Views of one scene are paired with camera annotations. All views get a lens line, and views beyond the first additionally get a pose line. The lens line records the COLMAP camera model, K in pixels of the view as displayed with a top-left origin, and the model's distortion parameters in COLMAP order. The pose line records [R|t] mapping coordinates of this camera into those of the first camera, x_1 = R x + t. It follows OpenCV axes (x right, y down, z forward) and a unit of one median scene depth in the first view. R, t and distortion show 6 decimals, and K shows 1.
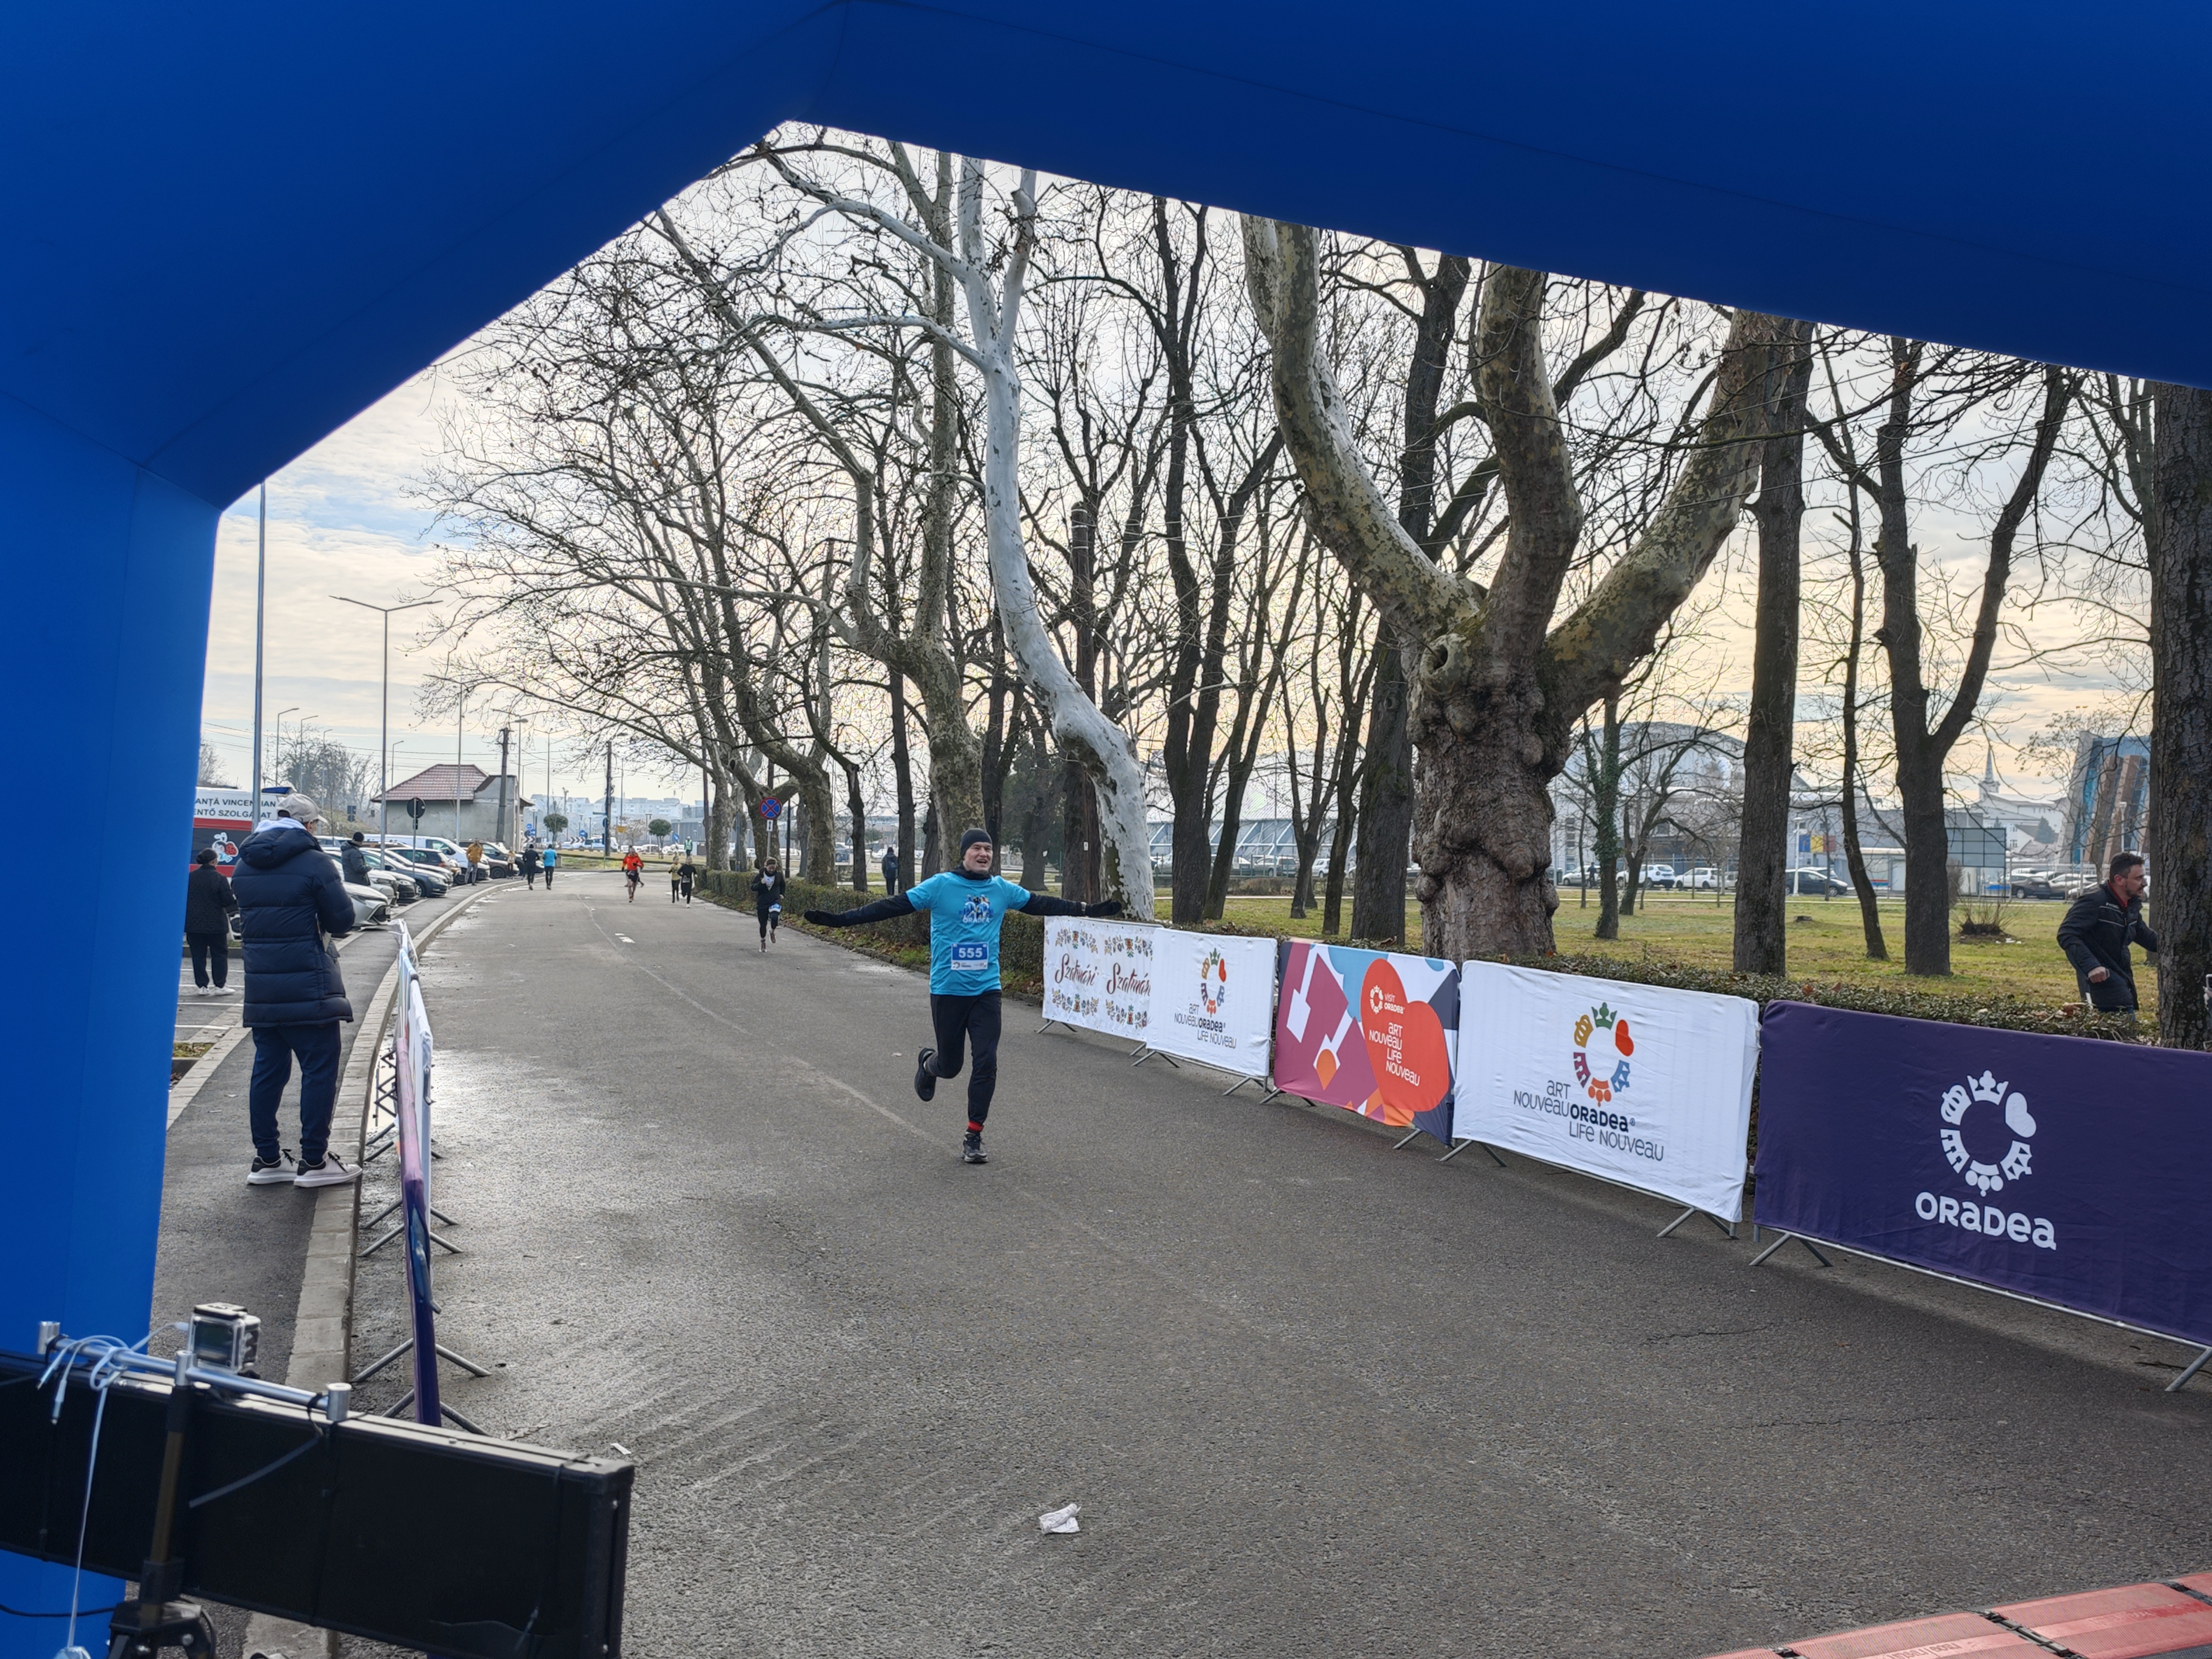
lens RADIAL K [[1928.8, 0, 1114.0], [0, 1928.8, 825.3], [0, 0, 1]] dist [0.040813, -0.054123]
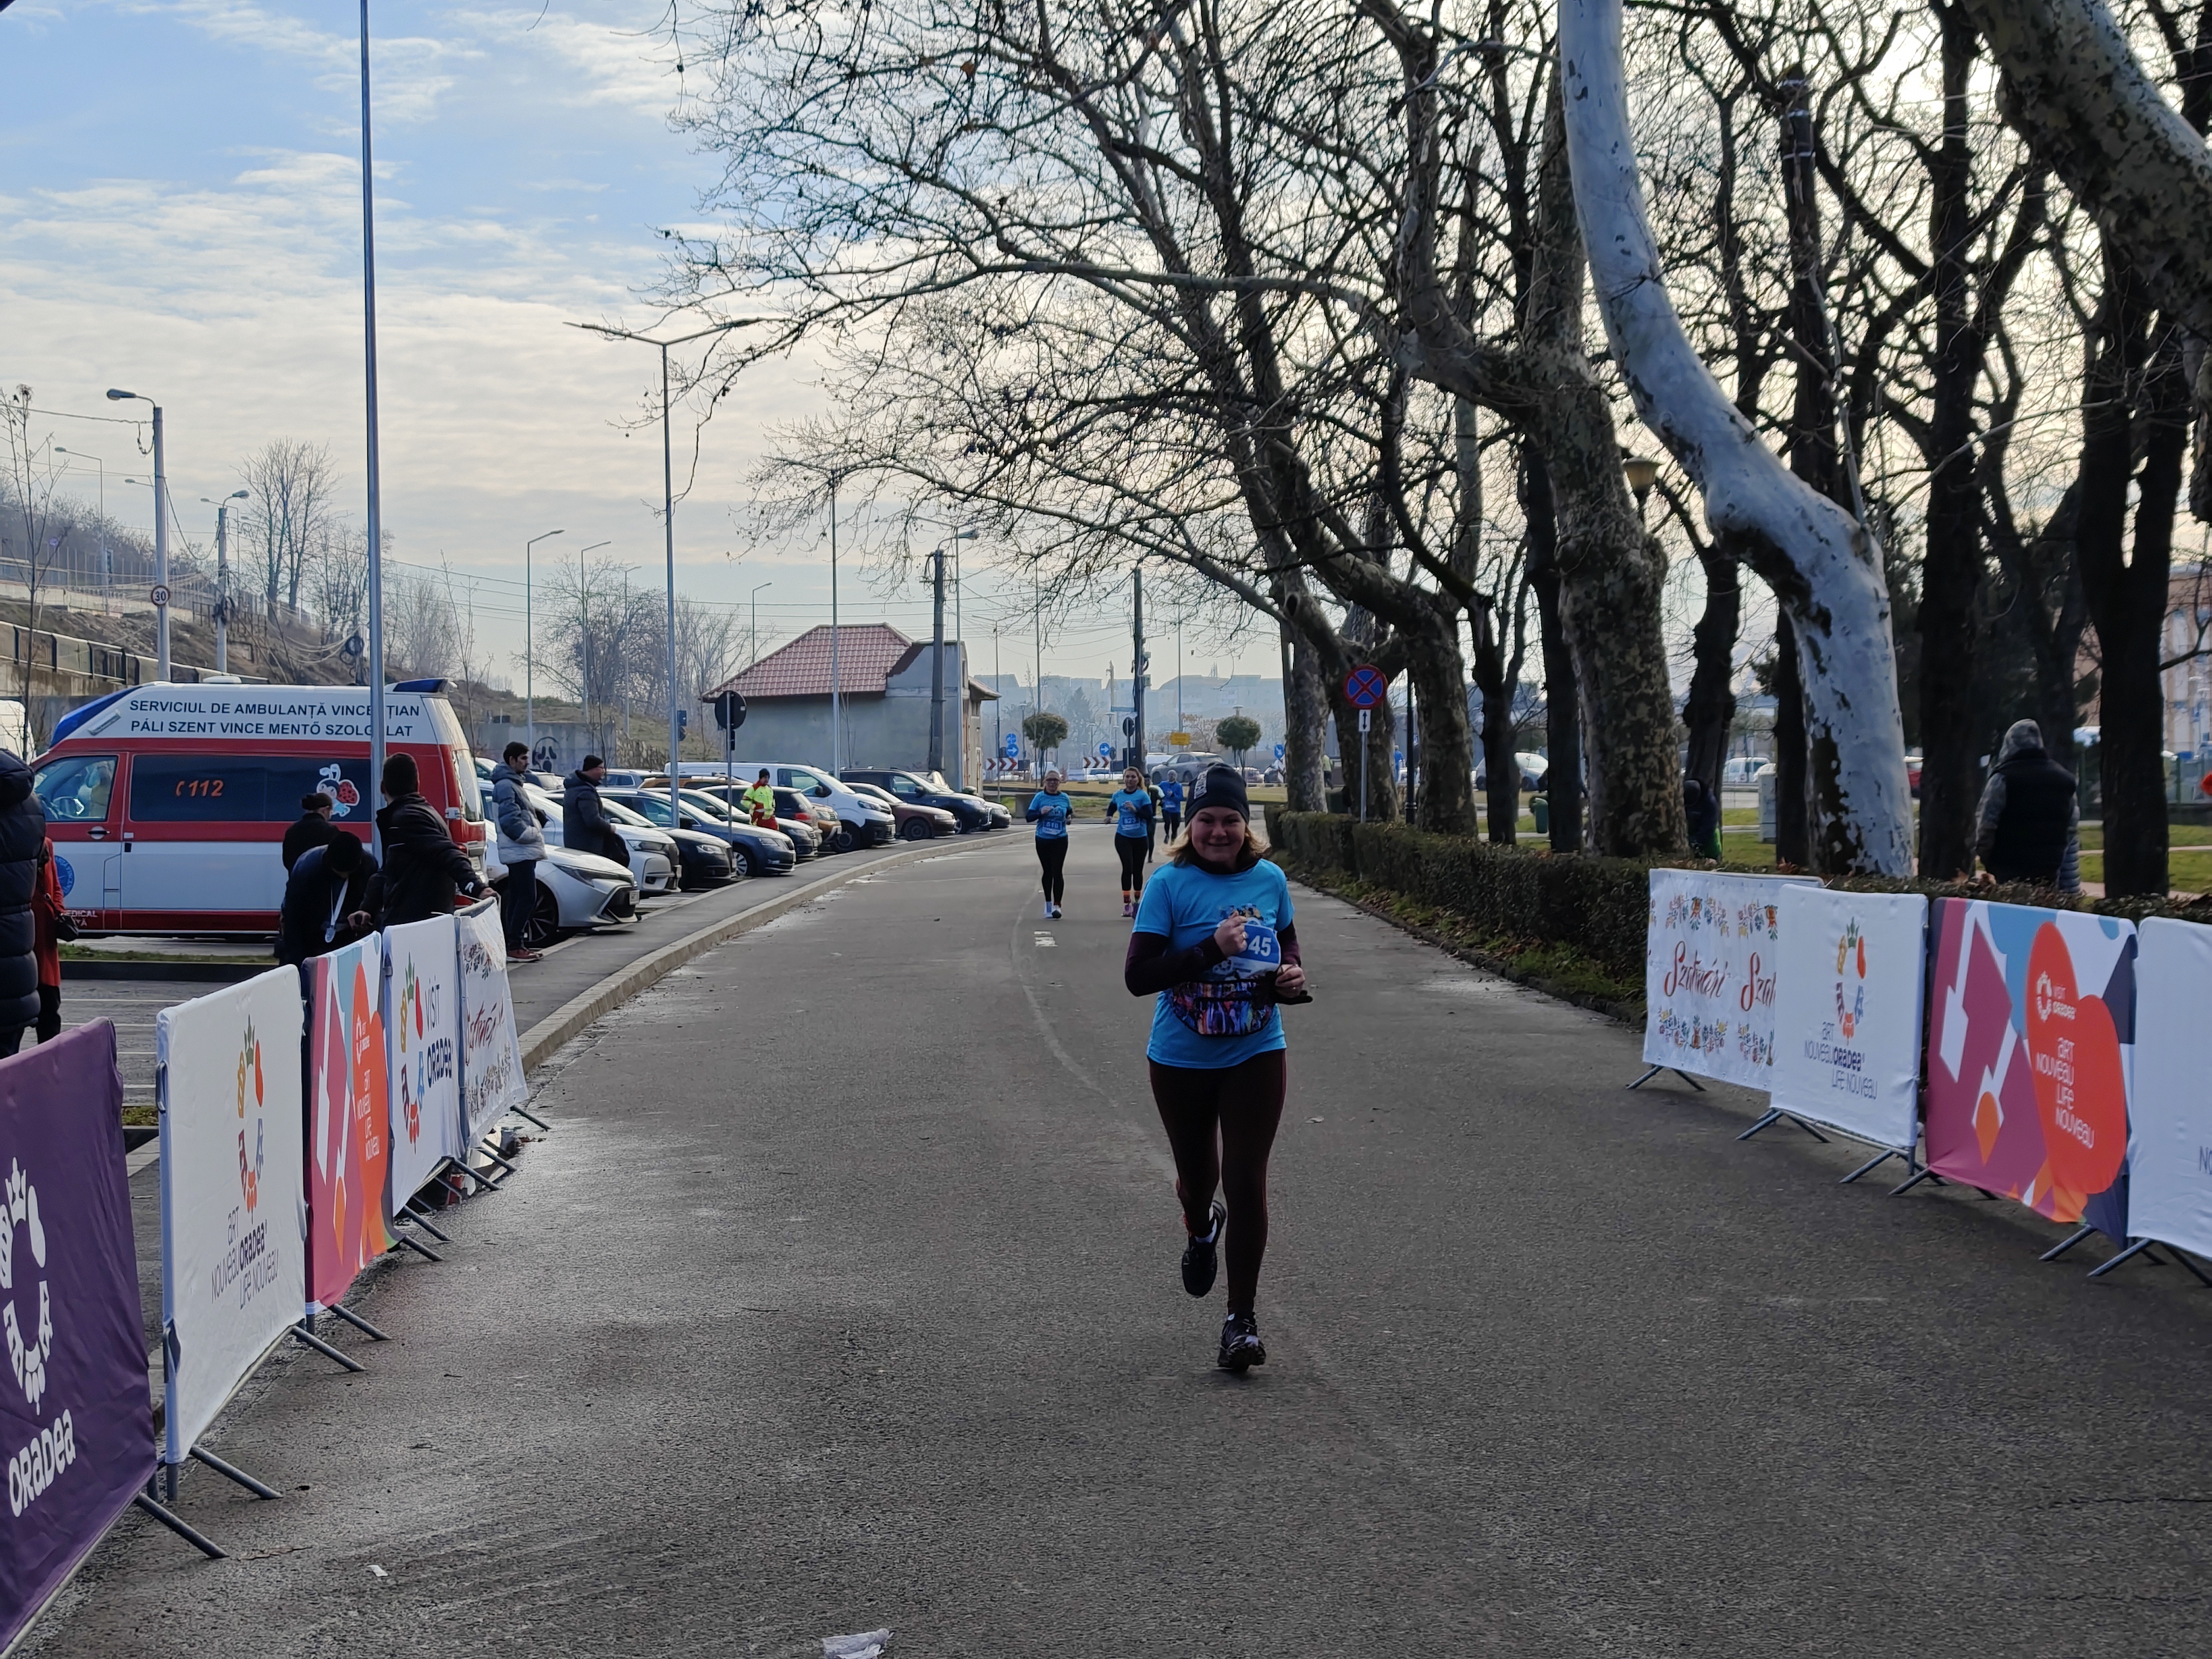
lens RADIAL K [[4008.0, 0, 1120.5], [0, 4008.0, 754.5], [0, 0, 1]] dist [0.107612, 0.000000]
pose [[0.962409, -0.031329, -0.269792, 0.171711], [0.033870, 0.999415, 0.004770, 0.006426], [0.269484, -0.013728, 0.962907, -0.152211]]
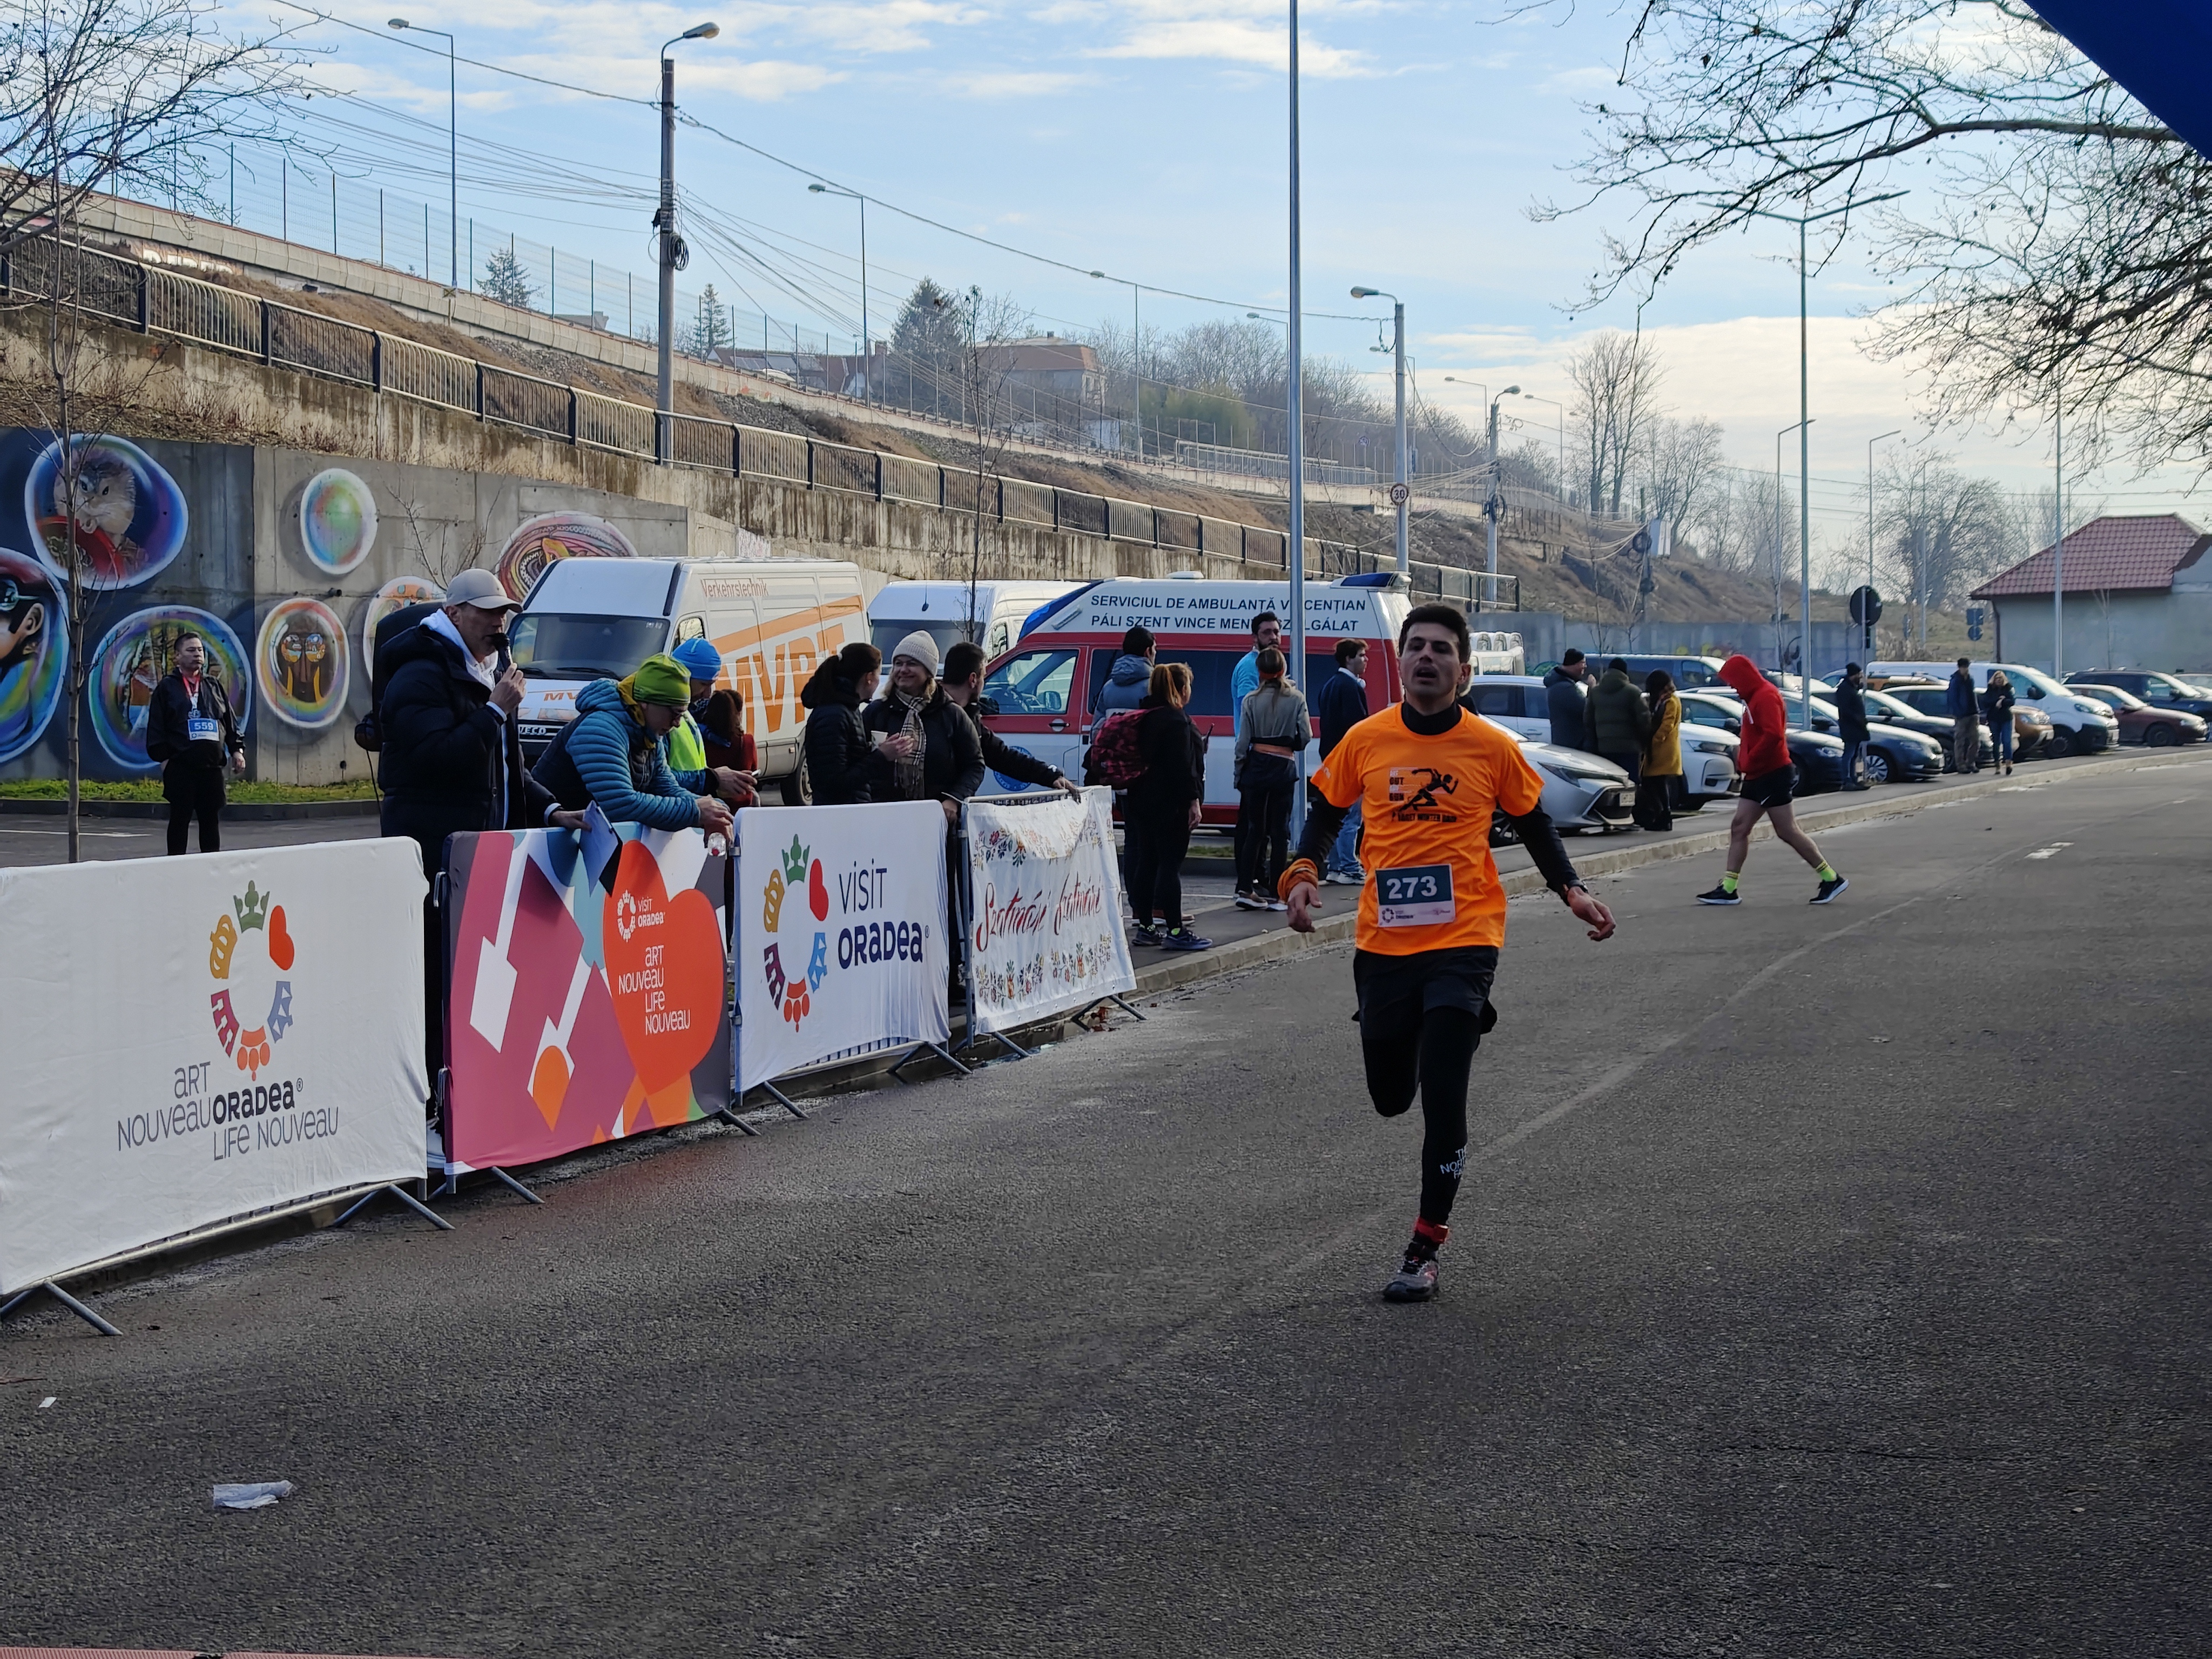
lens RADIAL K [[4145.8, 0, 1100.8], [0, 4145.8, 818.5], [0, 0, 1]] dist [0.091860, 0.000000]
pose [[0.819247, -0.005998, -0.573409, 0.411666], [0.030385, 0.998995, 0.032963, 0.018641], [0.572635, -0.044427, 0.818606, -0.043144]]
